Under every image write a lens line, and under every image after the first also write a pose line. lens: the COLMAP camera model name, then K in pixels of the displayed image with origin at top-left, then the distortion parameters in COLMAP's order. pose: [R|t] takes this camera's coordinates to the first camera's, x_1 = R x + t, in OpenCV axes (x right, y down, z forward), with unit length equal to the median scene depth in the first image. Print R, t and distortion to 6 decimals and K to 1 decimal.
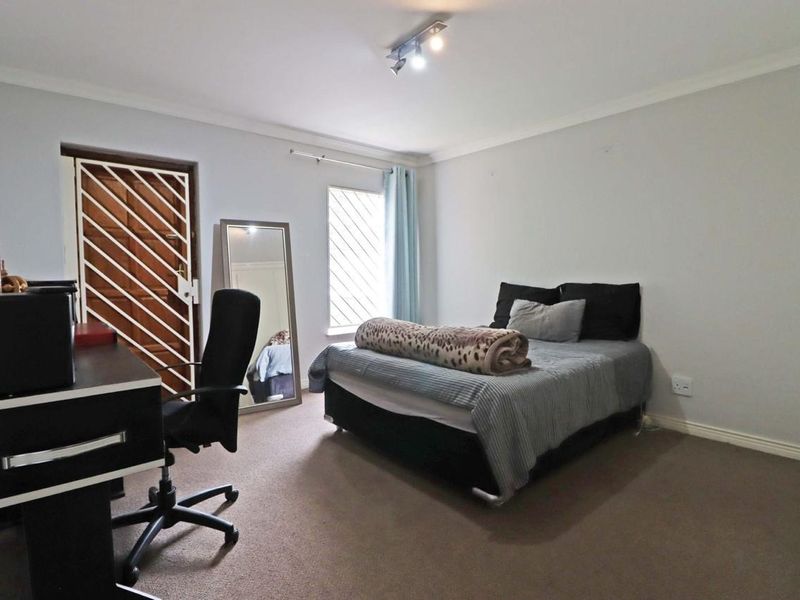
lens RADIAL K [[423.3, 0, 401.9], [0, 423.3, 289.4], [0, 0, 1]] dist [0.001187, 0.000043]
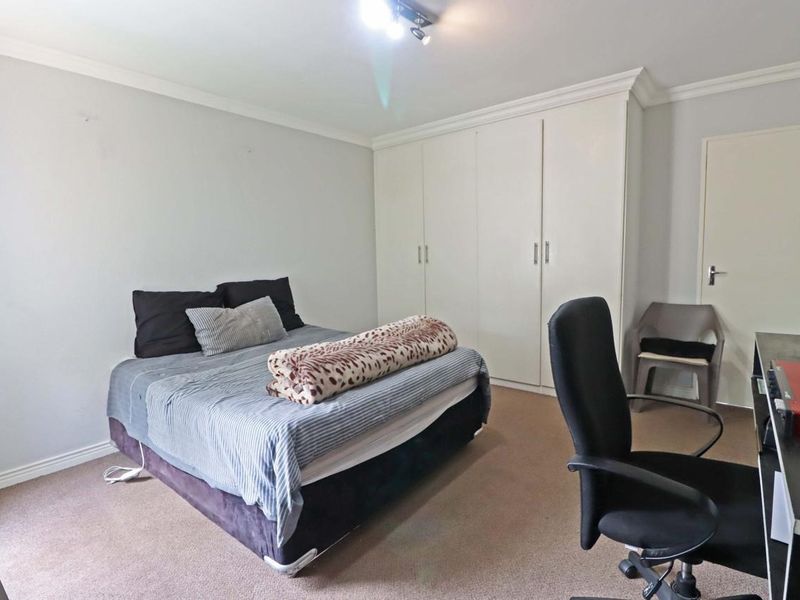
lens RADIAL K [[423.3, 0, 401.9], [0, 423.3, 289.4], [0, 0, 1]] dist [0.001187, 0.000043]
pose [[-0.181600, -0.078597, 0.980226, -0.767379], [0.070452, 0.993199, 0.092689, -0.078499], [-0.980846, 0.085892, -0.174828, 1.054218]]
